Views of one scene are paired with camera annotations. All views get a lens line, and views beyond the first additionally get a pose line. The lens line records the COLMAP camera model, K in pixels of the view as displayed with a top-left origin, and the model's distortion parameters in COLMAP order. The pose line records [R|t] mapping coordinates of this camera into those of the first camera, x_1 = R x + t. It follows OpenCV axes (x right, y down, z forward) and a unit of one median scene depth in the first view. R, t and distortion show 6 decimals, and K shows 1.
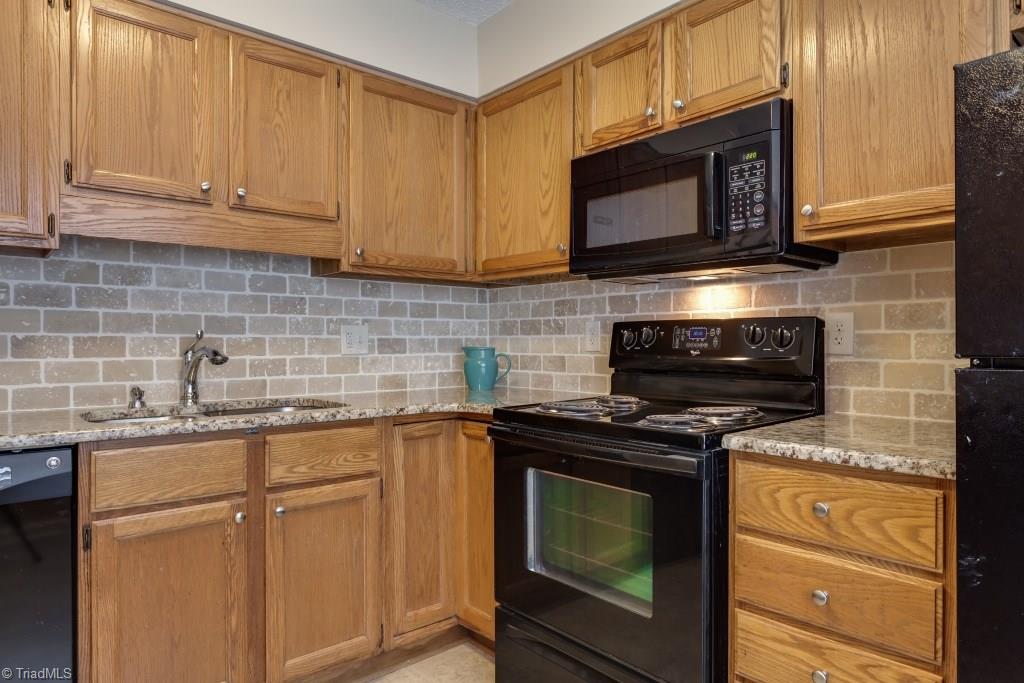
lens RADIAL K [[629.8, 0, 509.2], [0, 629.8, 343.9], [0, 0, 1]] dist [-0.006620, 0.001280]
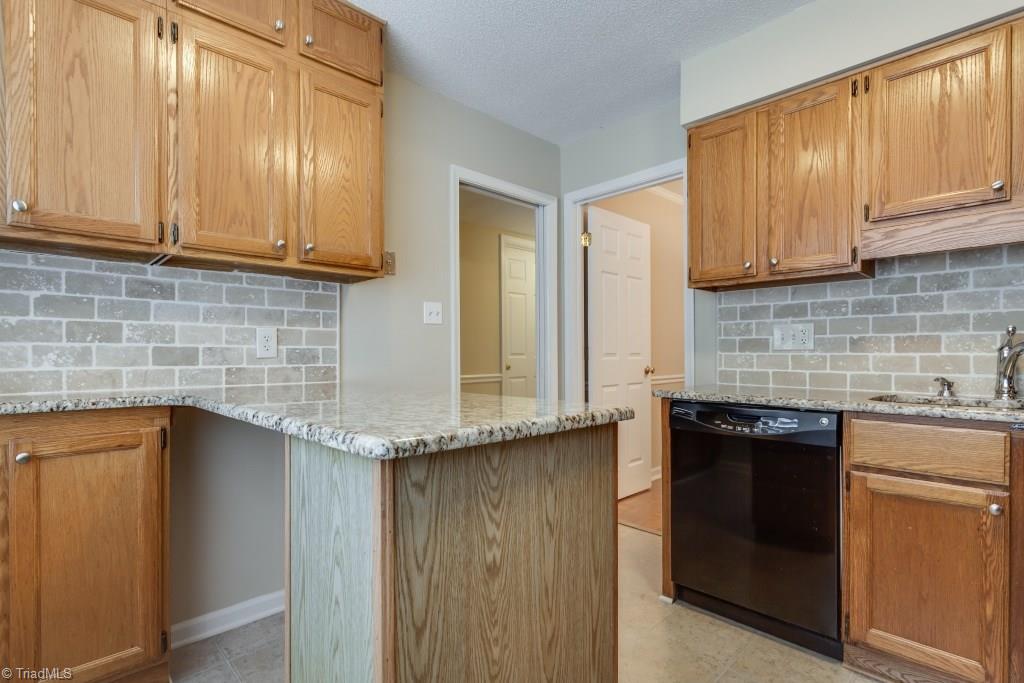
lens RADIAL K [[489.2, 0, 512.5], [0, 489.2, 355.0], [0, 0, 1]] dist [-0.004140, 0.002005]
pose [[0.065081, 0.005865, -0.997863, 0.259106], [-0.000526, 0.999983, 0.005843, 0.022099], [0.997880, 0.000144, 0.065083, 0.156608]]
